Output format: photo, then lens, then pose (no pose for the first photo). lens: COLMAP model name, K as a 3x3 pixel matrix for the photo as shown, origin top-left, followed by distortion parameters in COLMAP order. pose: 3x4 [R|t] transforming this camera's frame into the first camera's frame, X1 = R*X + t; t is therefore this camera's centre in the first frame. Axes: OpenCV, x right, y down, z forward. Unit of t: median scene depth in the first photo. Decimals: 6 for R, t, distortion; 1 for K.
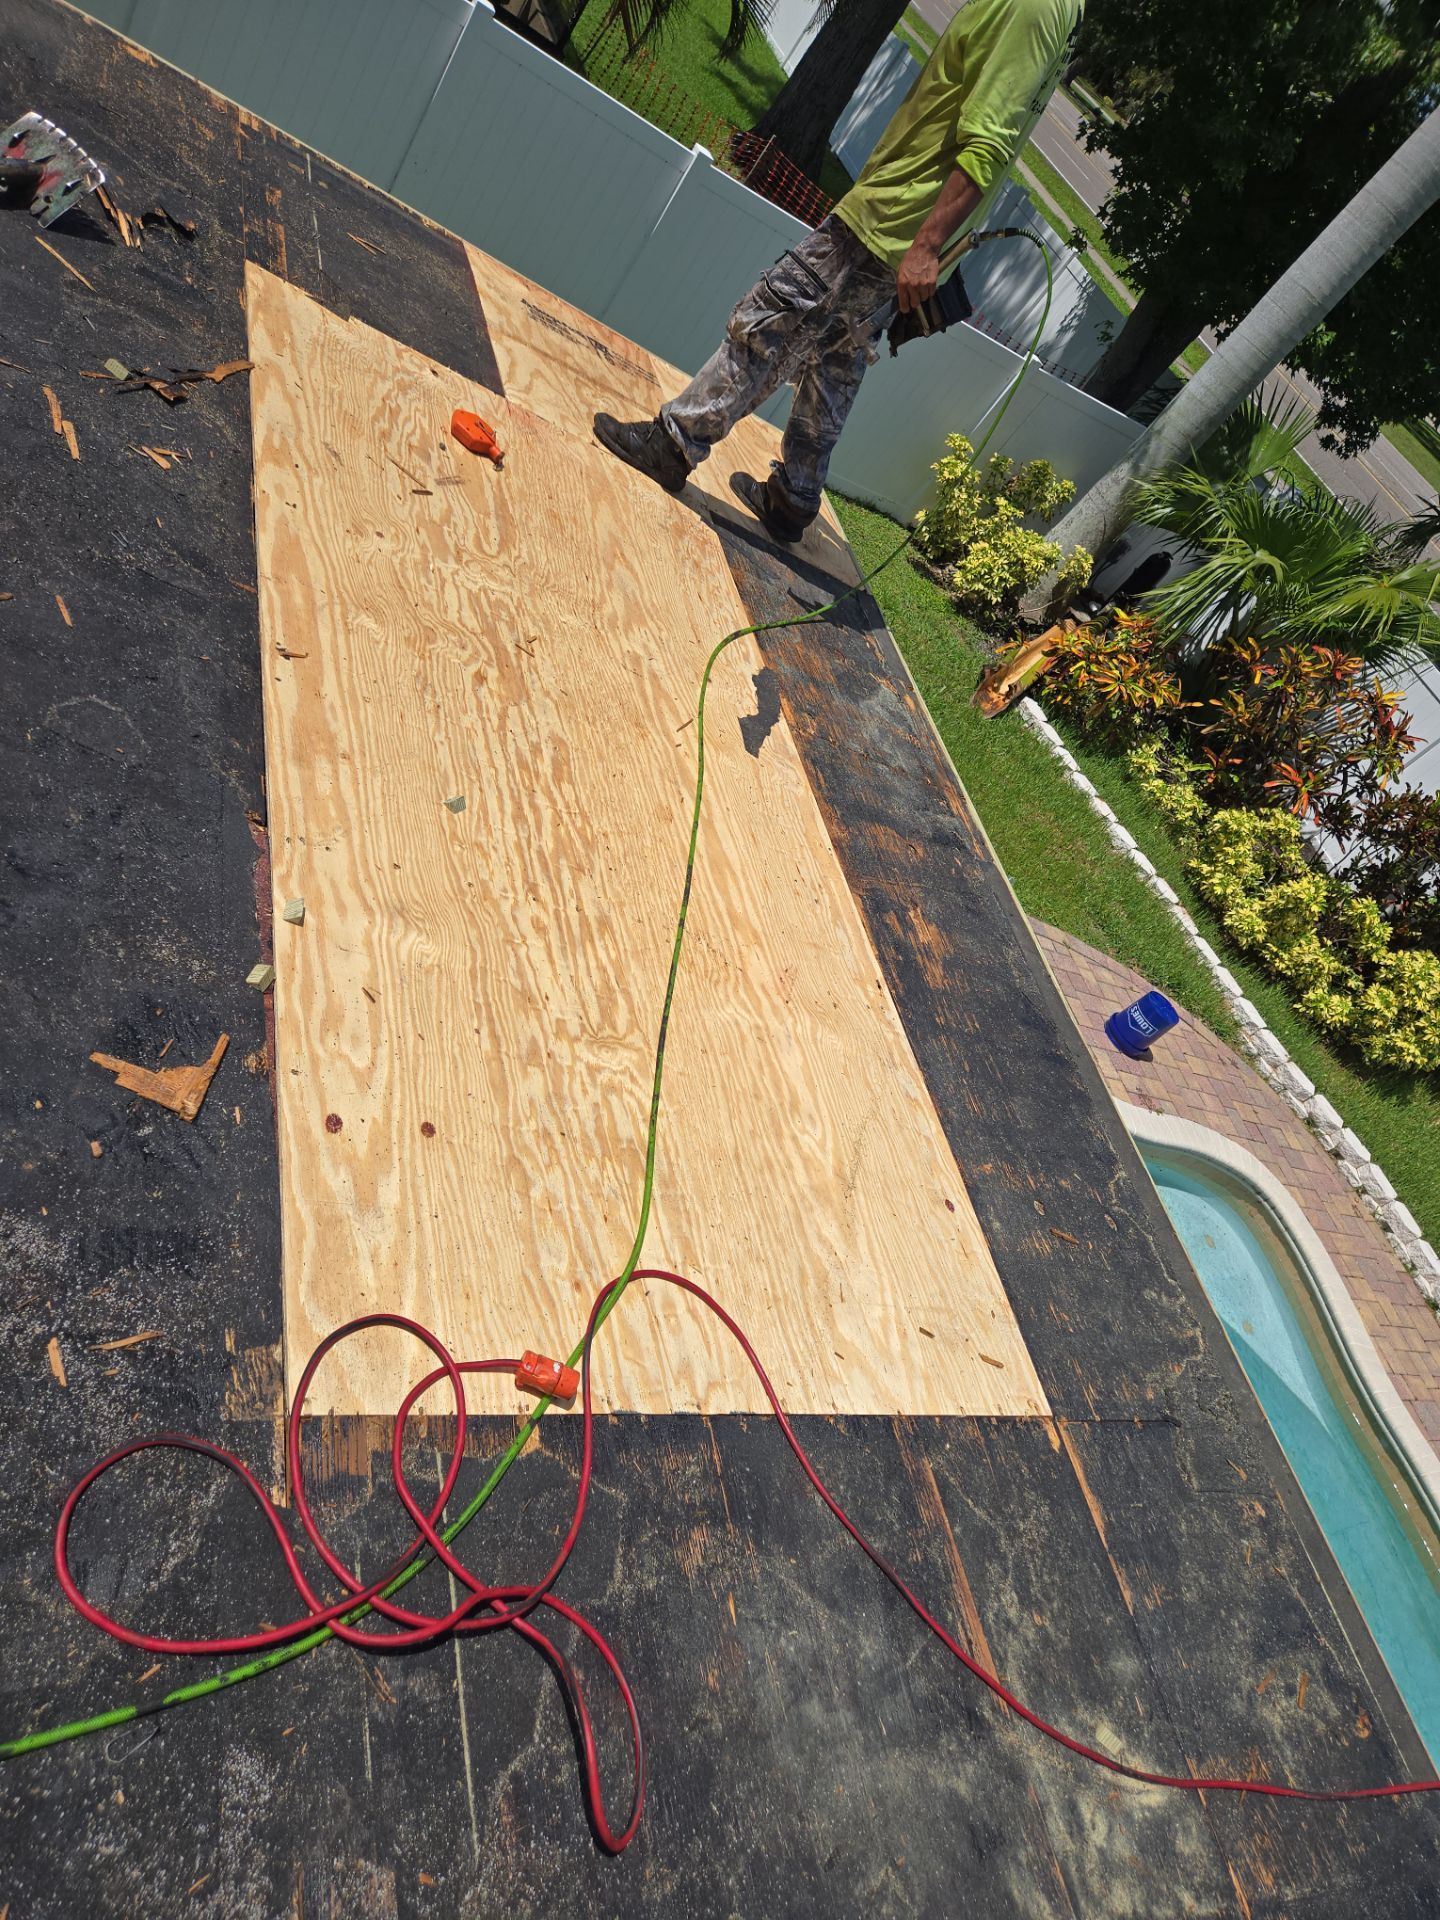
lens RADIAL K [[1257.5, 0, 720.0], [0, 1257.5, 960.0], [0, 0, 1]] dist [0.070329, -0.066994]
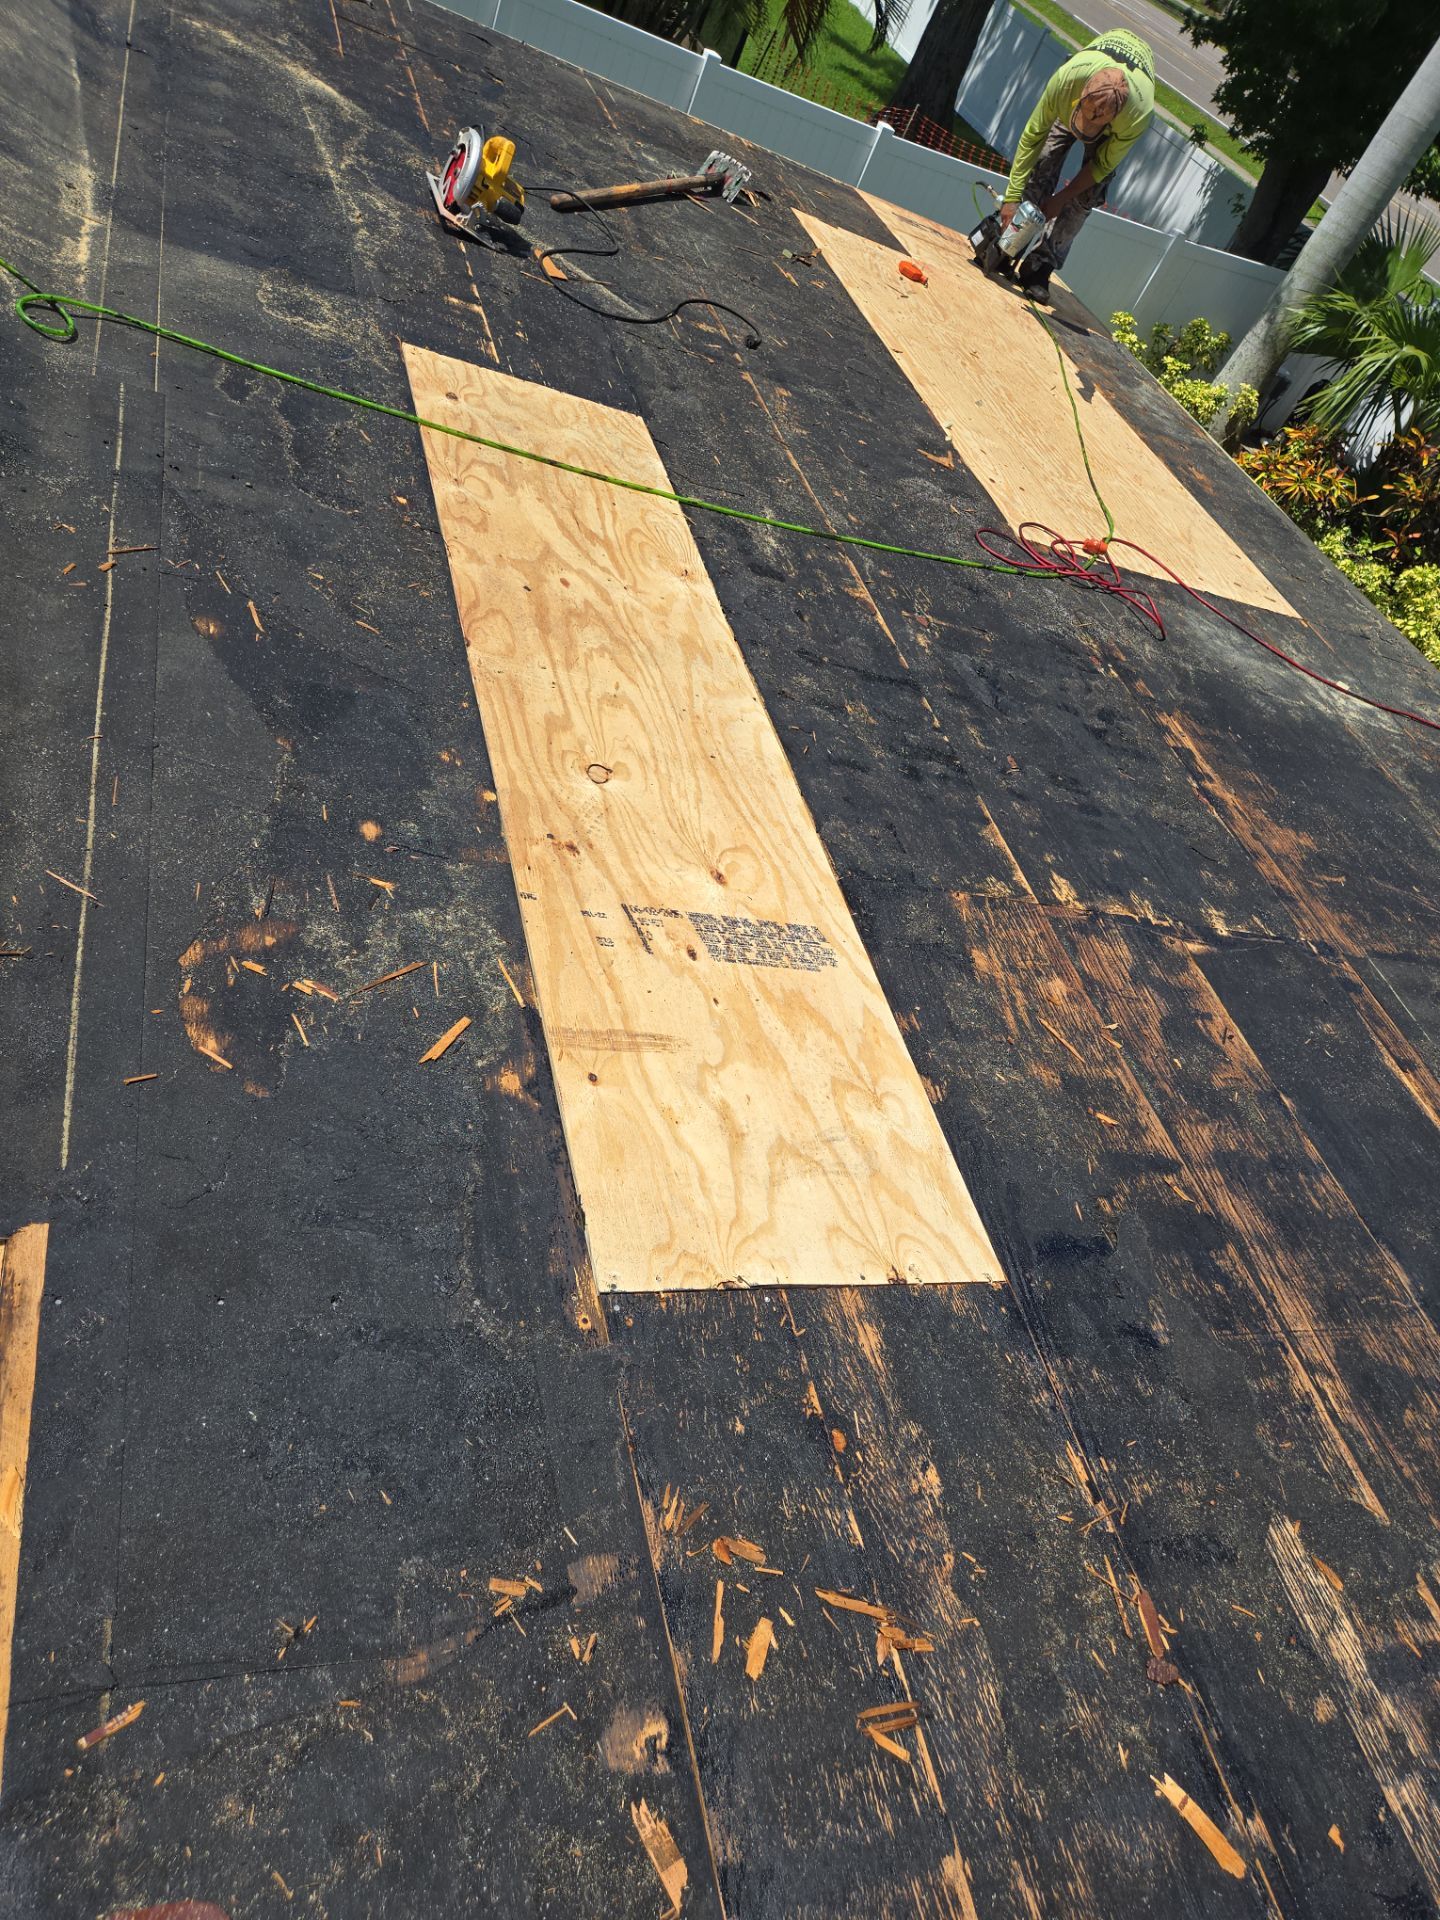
lens RADIAL K [[1239.2, 0, 730.1], [0, 1239.2, 965.2], [0, 0, 1]] dist [0.050354, -0.052428]
pose [[0.976602, -0.147238, -0.156748, -0.074357], [0.148701, 0.988879, -0.002416, 0.134262], [0.155360, -0.020949, 0.987636, -0.212441]]
